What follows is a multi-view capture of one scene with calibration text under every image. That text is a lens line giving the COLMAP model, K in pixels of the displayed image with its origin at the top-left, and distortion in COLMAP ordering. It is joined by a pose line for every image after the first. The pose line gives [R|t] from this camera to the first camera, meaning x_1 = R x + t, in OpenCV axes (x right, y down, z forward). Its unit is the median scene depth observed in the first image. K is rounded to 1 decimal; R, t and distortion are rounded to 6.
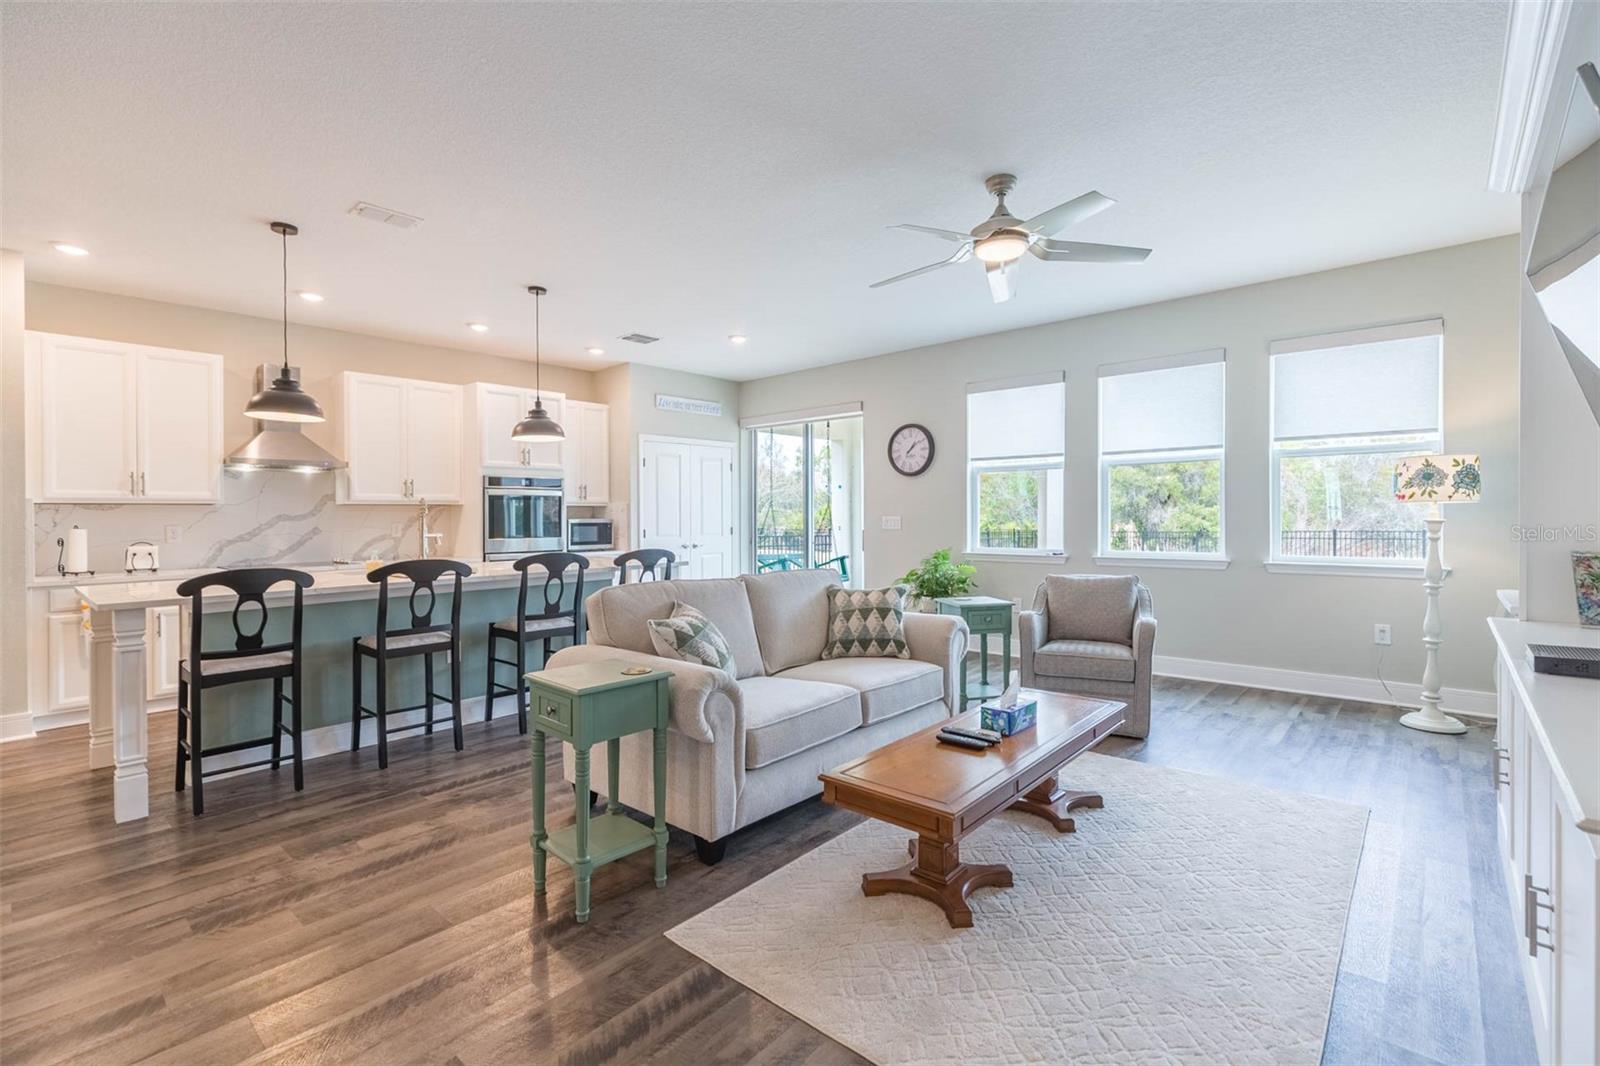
lens RADIAL K [[716.6, 0, 809.3], [0, 716.6, 518.4], [0, 0, 1]] dist [0.005723, -0.000458]
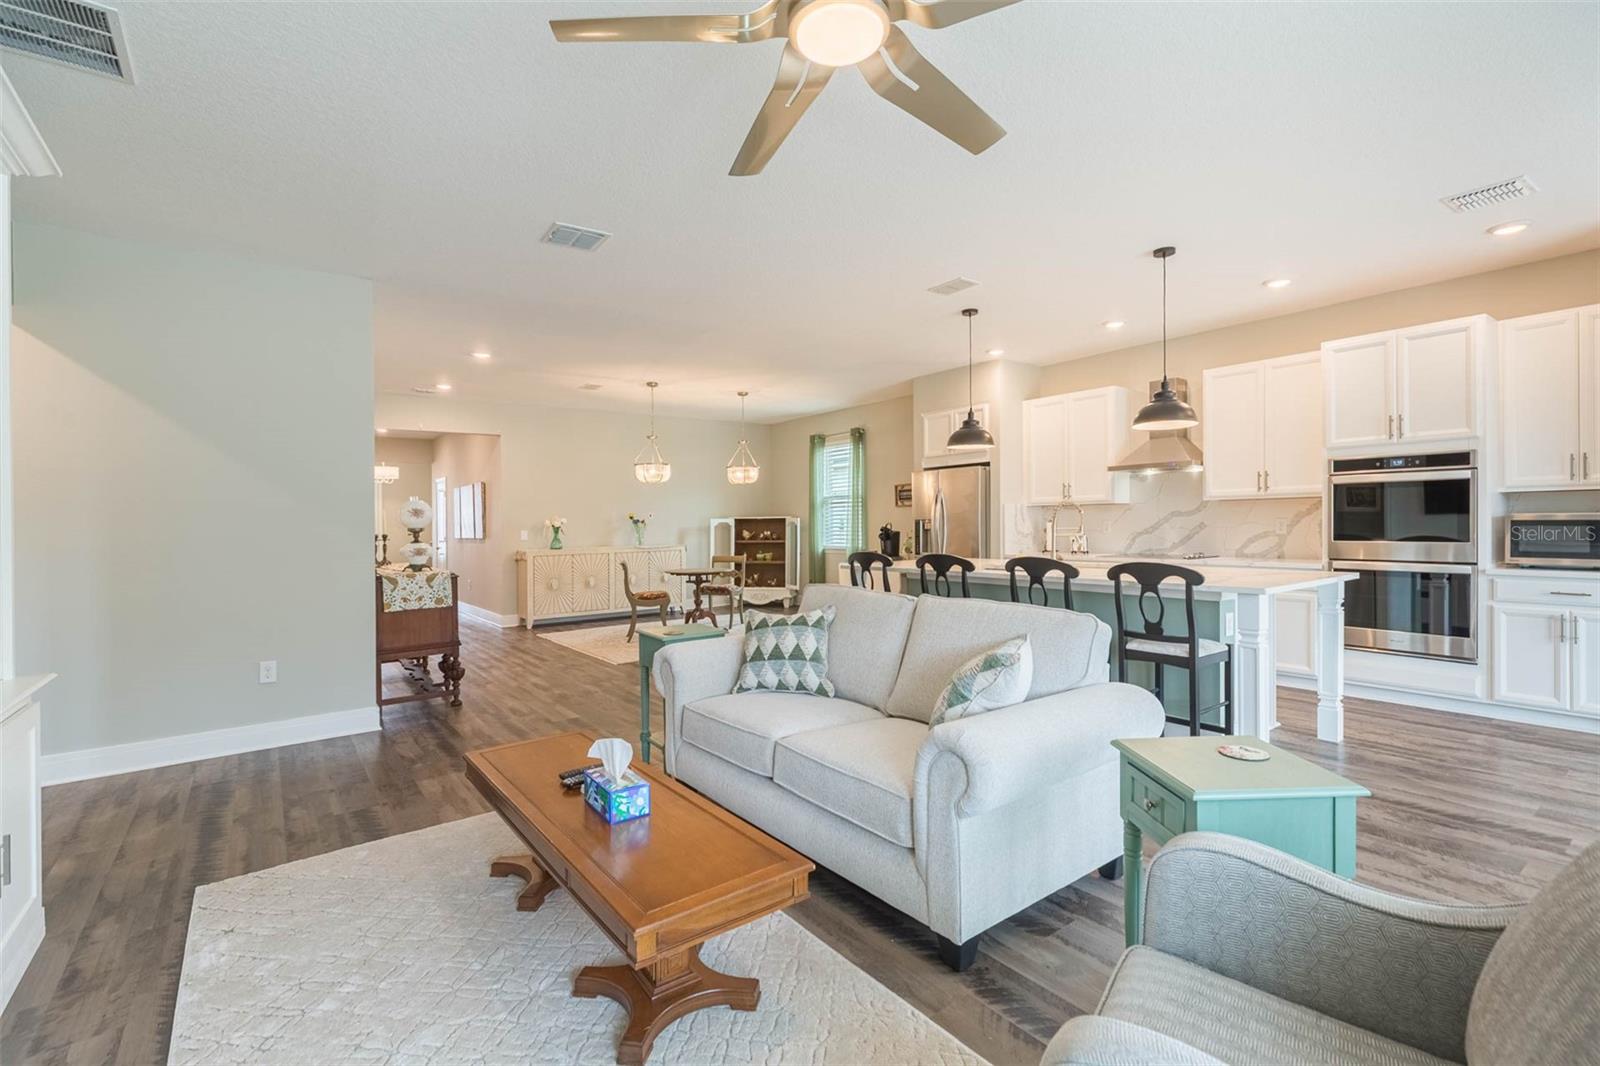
lens RADIAL K [[716.6, 0, 803.7], [0, 716.6, 527.3], [0, 0, 1]] dist [0.005723, -0.000458]
pose [[-0.208704, 0.023505, -0.977696, 0.509588], [0.017183, 0.999645, 0.020365, -0.013284], [0.977828, -0.012549, -0.209034, 0.703871]]
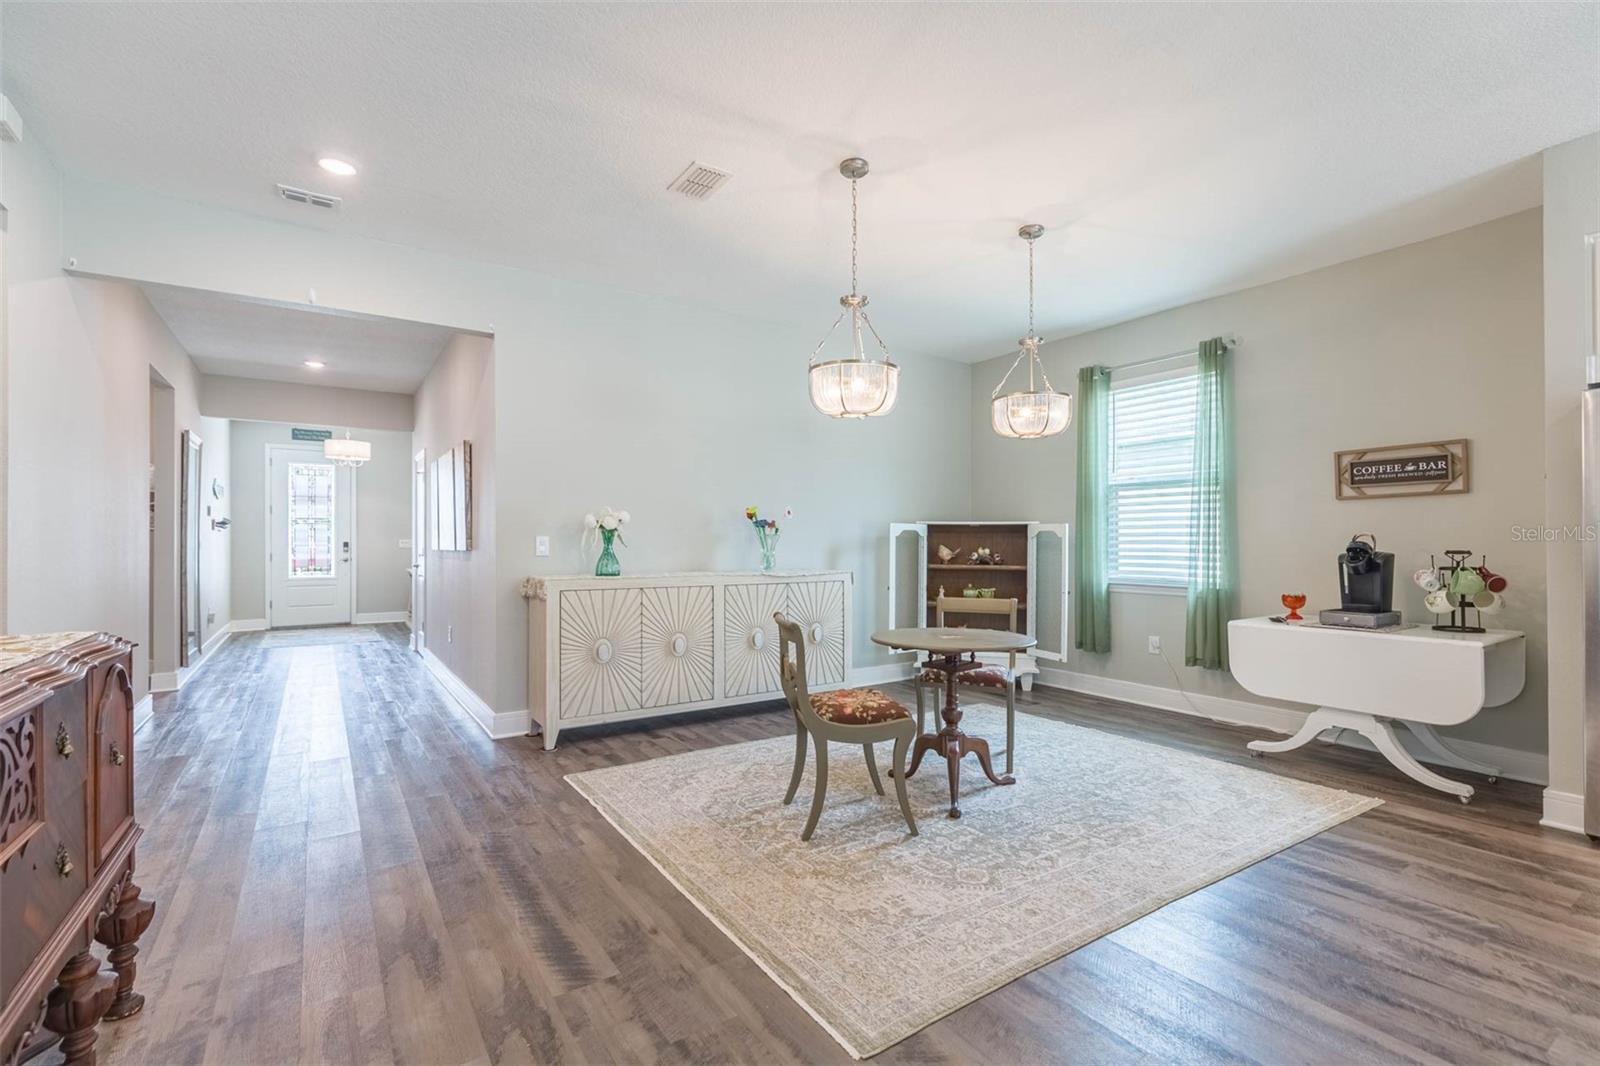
lens RADIAL K [[716.6, 0, 806.0], [0, 716.6, 549.5], [0, 0, 1]] dist [0.005723, -0.000458]
pose [[-0.254807, 0.021248, -0.966758, -0.297596], [-0.002061, 0.999744, 0.022516, 0.014947], [0.966990, 0.007729, -0.254699, 0.199261]]
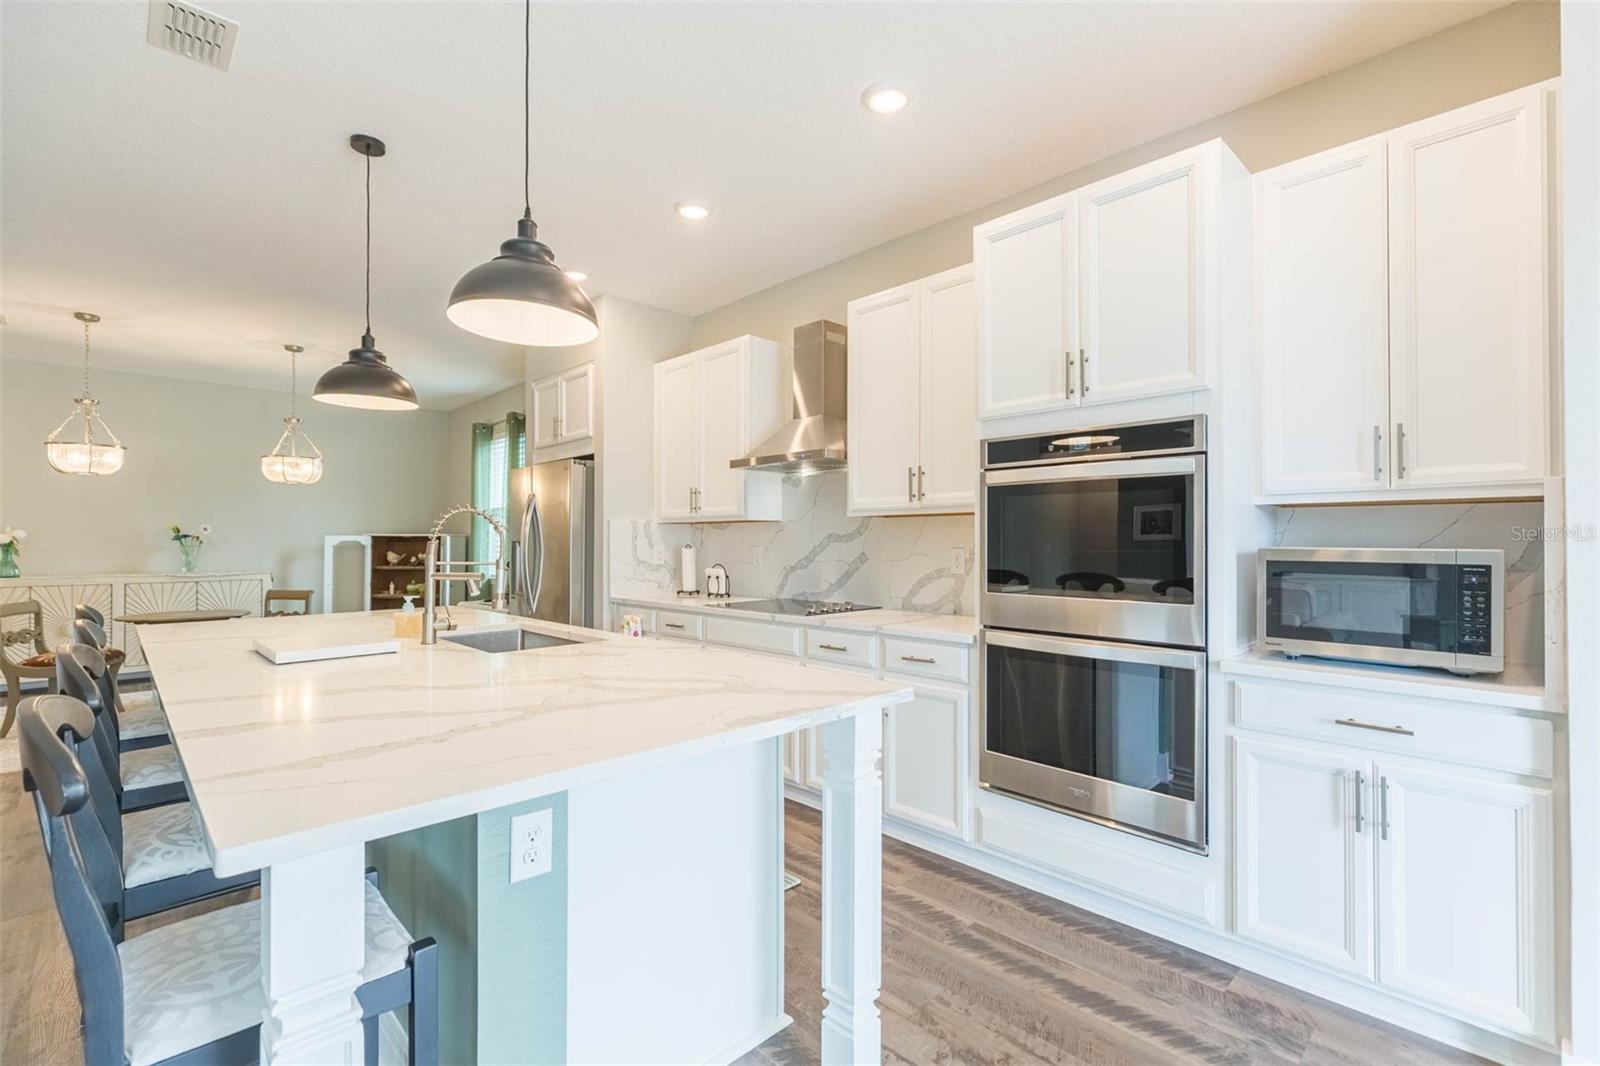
lens RADIAL K [[716.6, 0, 800.8], [0, 716.6, 531.9], [0, 0, 1]] dist [0.005723, -0.000458]
pose [[-0.085094, -0.001260, -0.996372, -0.027535], [-0.000552, 0.999999, -0.001217, -0.006221], [0.996373, 0.000446, -0.085095, 1.085970]]
